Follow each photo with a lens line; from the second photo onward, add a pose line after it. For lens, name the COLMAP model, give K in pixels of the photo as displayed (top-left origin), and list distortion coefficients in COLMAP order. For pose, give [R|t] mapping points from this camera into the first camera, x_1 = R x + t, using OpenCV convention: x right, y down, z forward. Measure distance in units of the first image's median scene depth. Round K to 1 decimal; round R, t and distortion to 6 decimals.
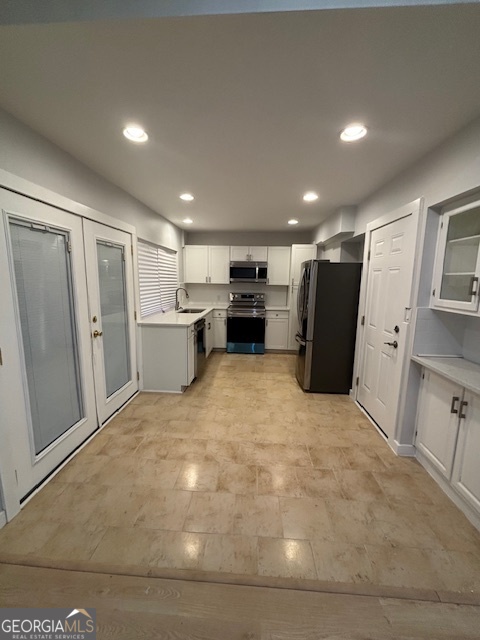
lens RADIAL K [[256.6, 0, 240.8], [0, 256.6, 317.6], [0, 0, 1]] dist [-0.011177, -0.000106]
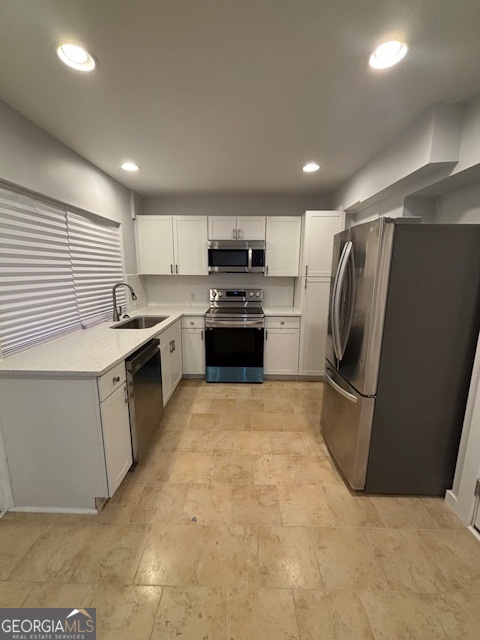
lens RADIAL K [[267.1, 0, 238.6], [0, 267.1, 317.3], [0, 0, 1]] dist [-0.012350, -0.000037]
pose [[0.999392, -0.017353, 0.030243, 0.018480], [0.016504, 0.999469, 0.028102, -0.066461], [-0.030714, -0.027585, 0.999147, 0.496061]]
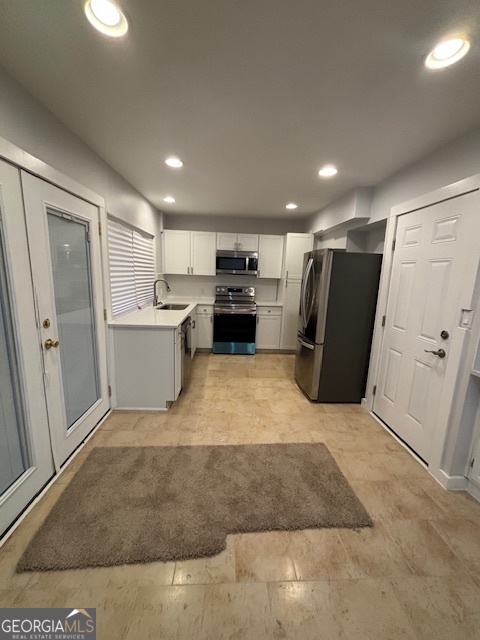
lens RADIAL K [[256.6, 0, 240.8], [0, 256.6, 317.6], [0, 0, 1]] dist [-0.011177, -0.000106]
pose [[0.994321, -0.000362, 0.106421, -0.078730], [-0.002777, 0.999566, 0.029339, -0.020971], [-0.106385, -0.029468, 0.993888, 0.169832]]
